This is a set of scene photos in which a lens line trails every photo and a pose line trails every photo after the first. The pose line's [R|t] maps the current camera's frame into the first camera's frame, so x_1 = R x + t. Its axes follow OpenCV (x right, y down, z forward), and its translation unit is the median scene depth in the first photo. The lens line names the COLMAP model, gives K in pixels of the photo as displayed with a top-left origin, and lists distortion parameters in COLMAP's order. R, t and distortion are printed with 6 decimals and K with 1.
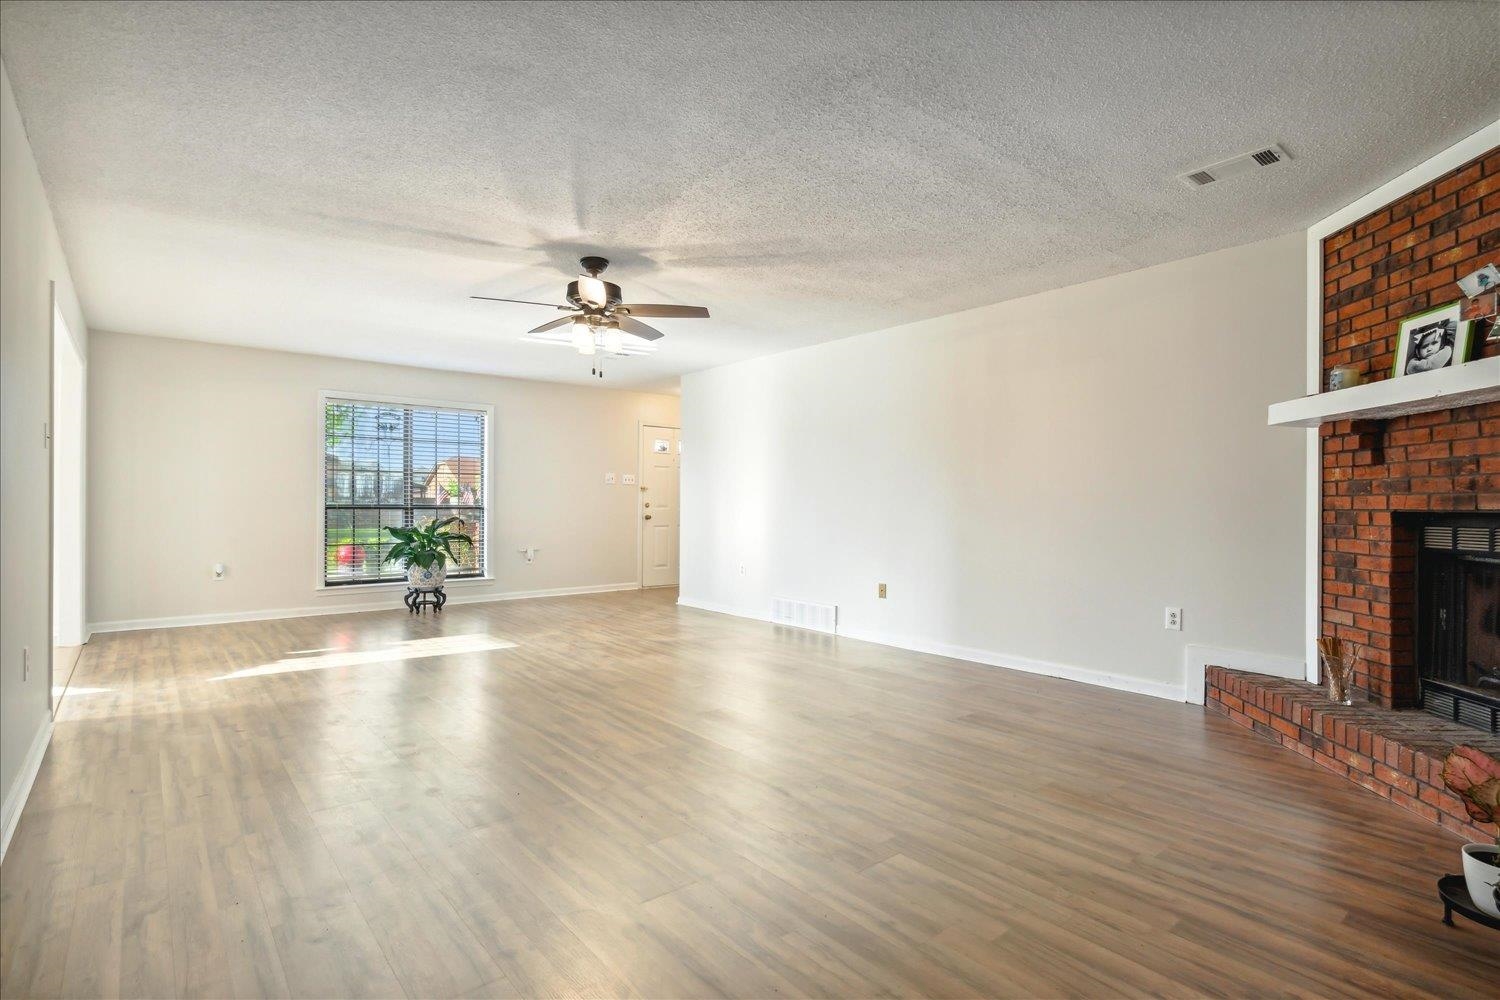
lens RADIAL K [[739.0, 0, 748.9], [0, 739.0, 502.3], [0, 0, 1]] dist [-0.001081, 0.002900]
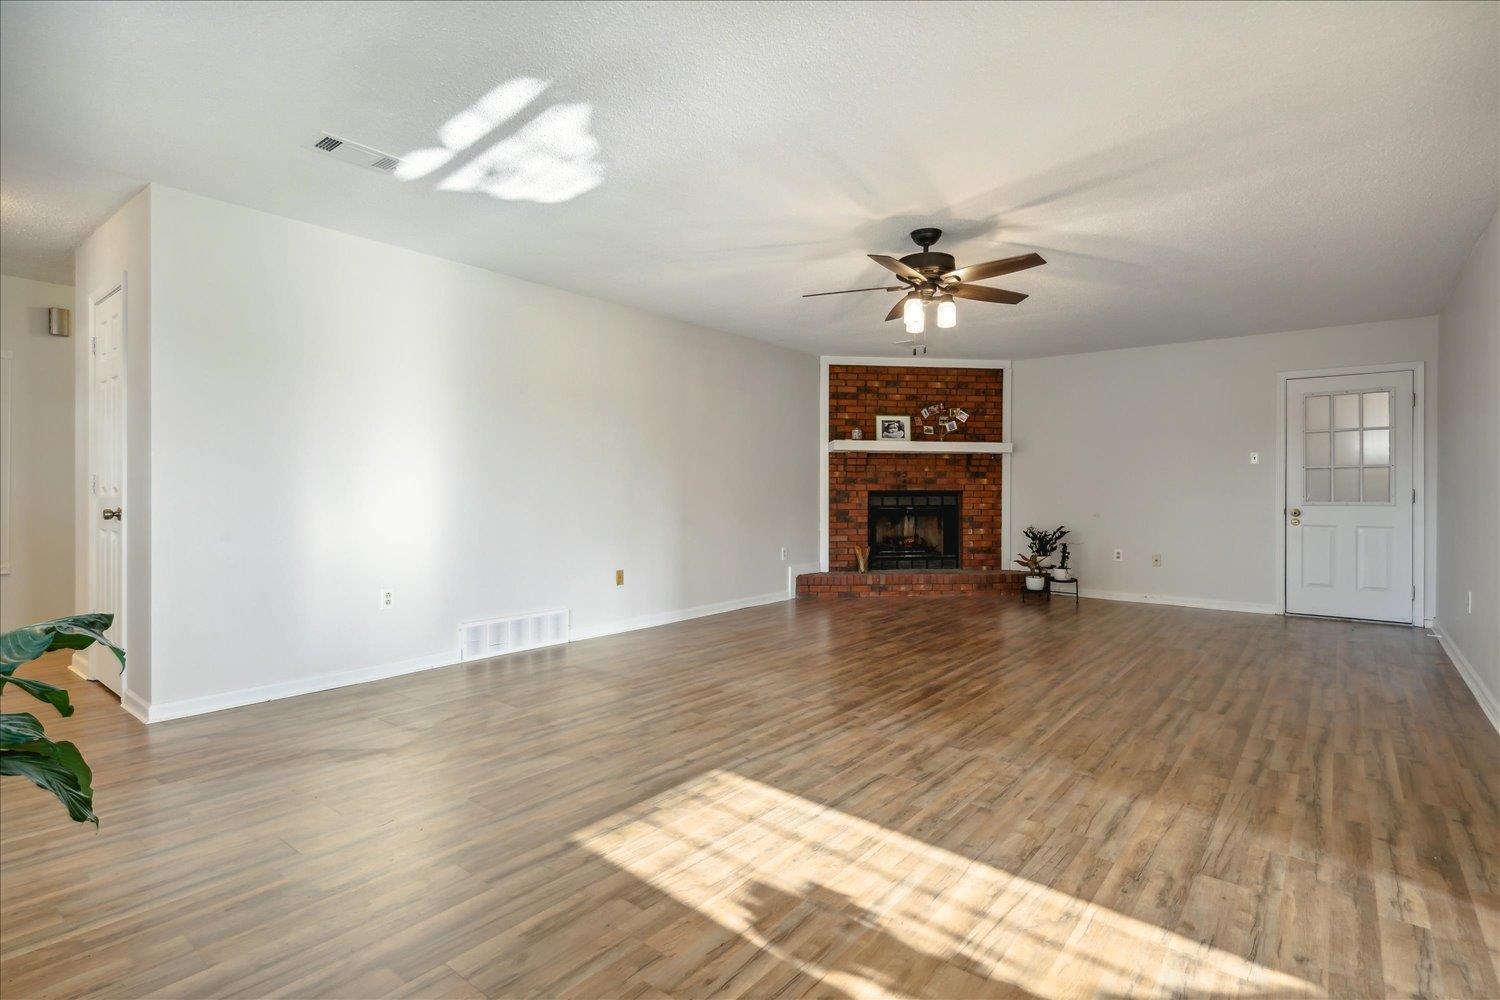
lens RADIAL K [[739.0, 0, 747.7], [0, 739.0, 492.5], [0, 0, 1]] dist [-0.001081, 0.002900]
pose [[-0.203267, -0.011628, 0.979054, -1.429225], [-0.008861, 0.999910, 0.010036, -0.003557], [-0.979083, -0.006635, -0.203352, 1.854916]]
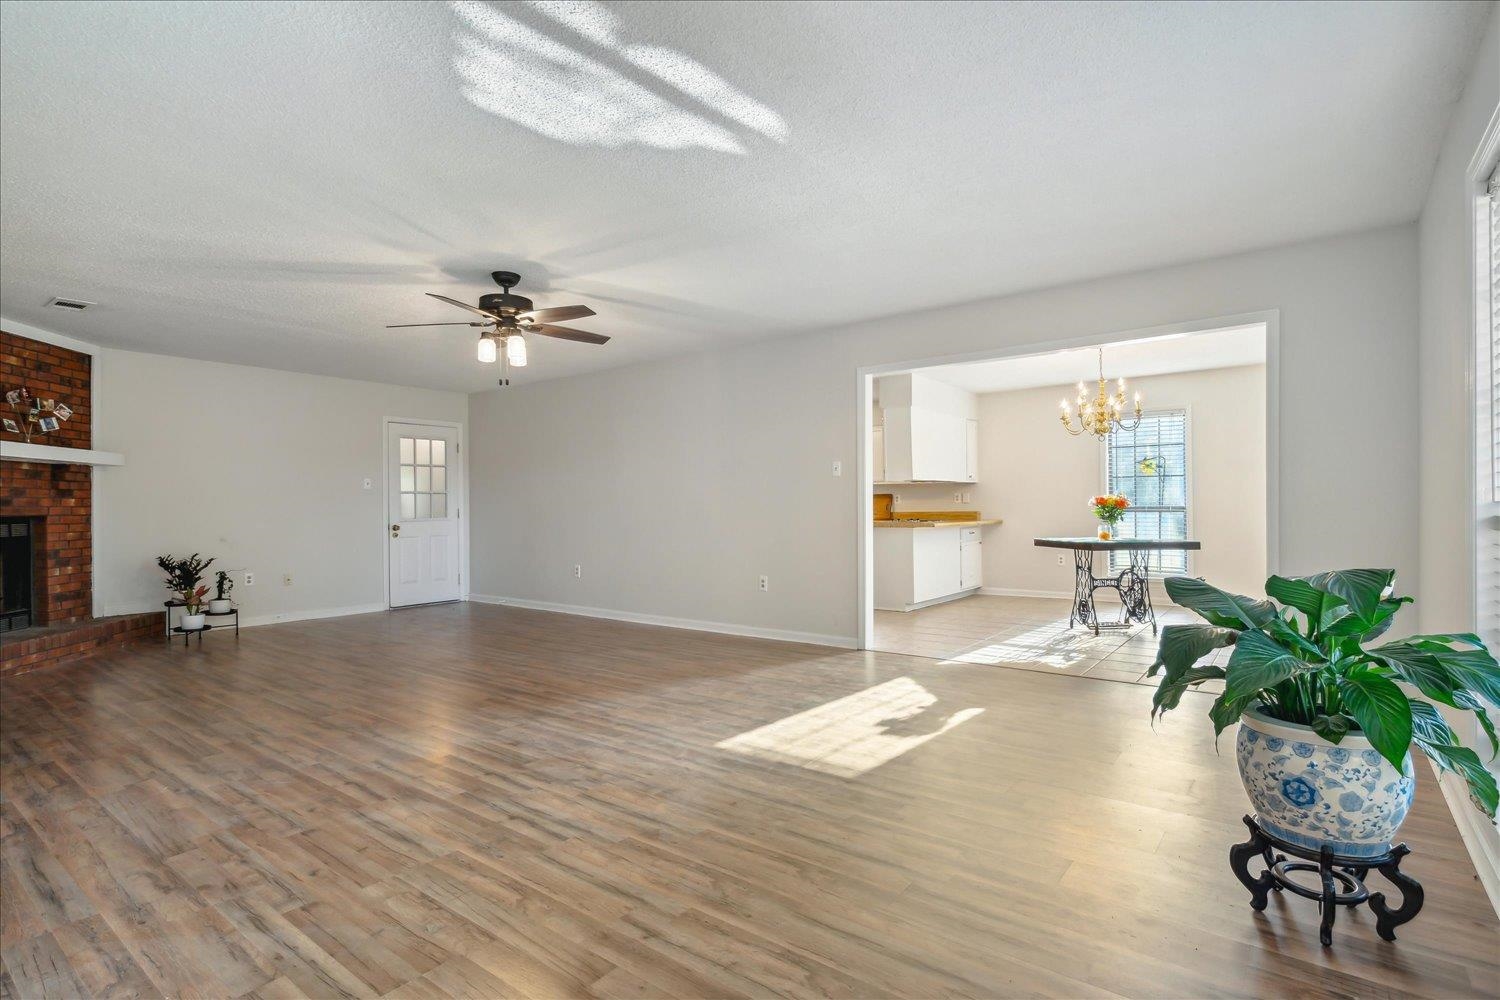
lens RADIAL K [[739.0, 0, 740.4], [0, 739.0, 505.0], [0, 0, 1]] dist [-0.001081, 0.002900]
pose [[-0.975667, 0.002080, -0.219246, -0.395144], [0.004067, 0.999955, -0.008613, 0.006078], [0.219218, -0.009295, -0.975632, 2.722506]]
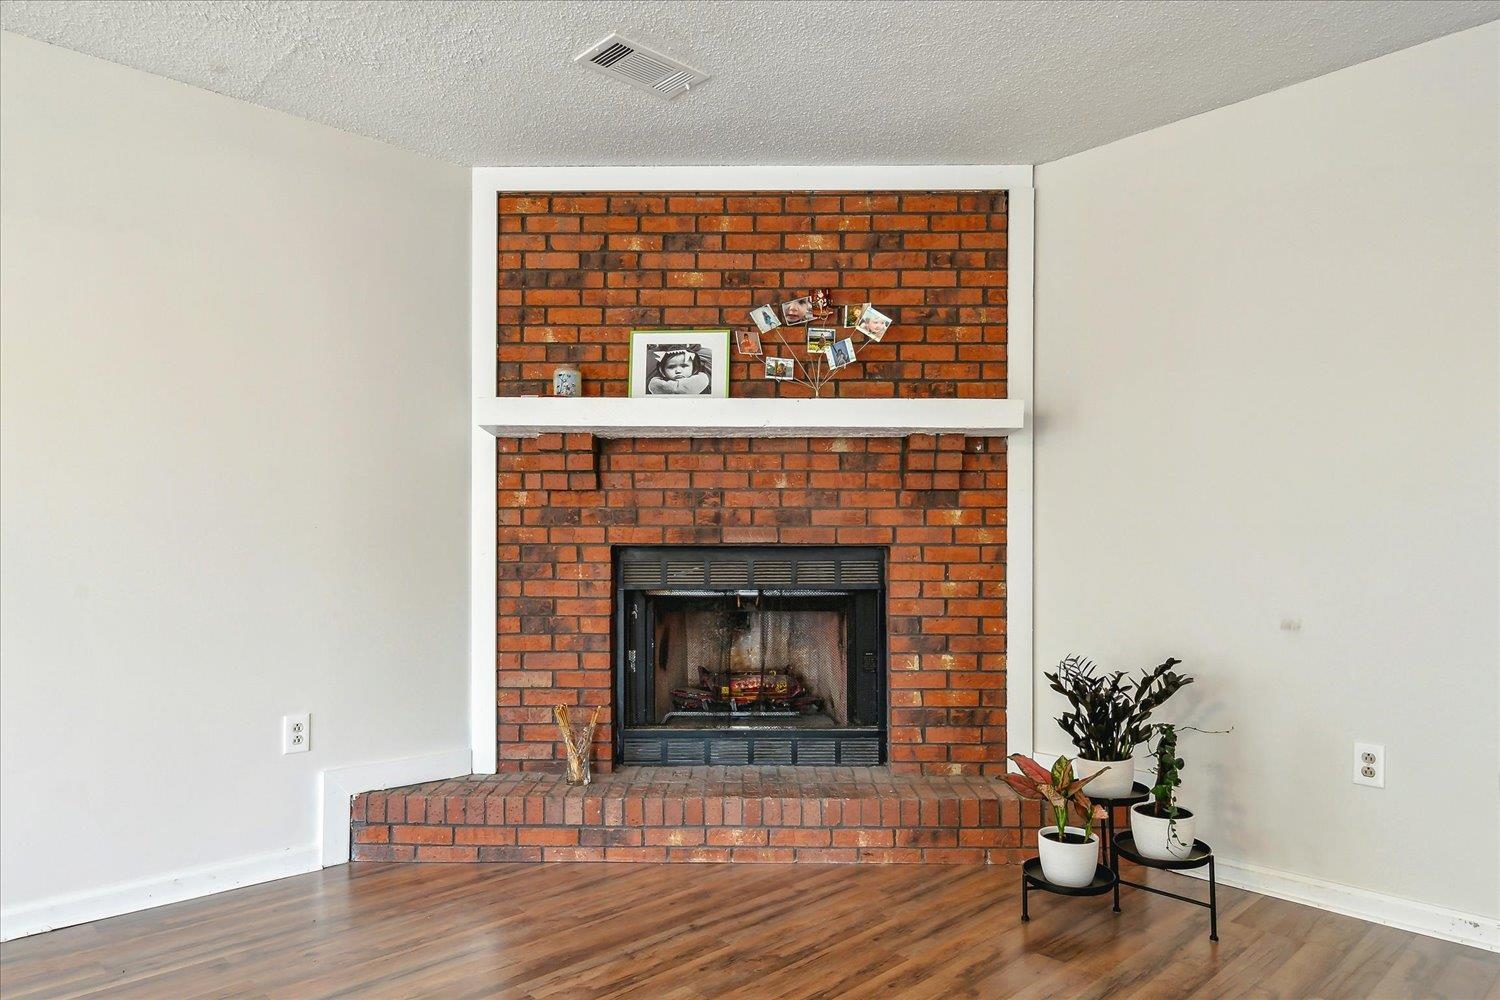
lens RADIAL K [[949.4, 0, 751.0], [0, 949.4, 536.5], [0, 0, 1]] dist [-0.006064, 0.002935]
pose [[-0.082998, 0.001270, 0.996549, -0.252544], [-0.005774, 0.999982, -0.001755, 0.002787], [-0.996533, -0.005900, -0.082989, 0.910214]]
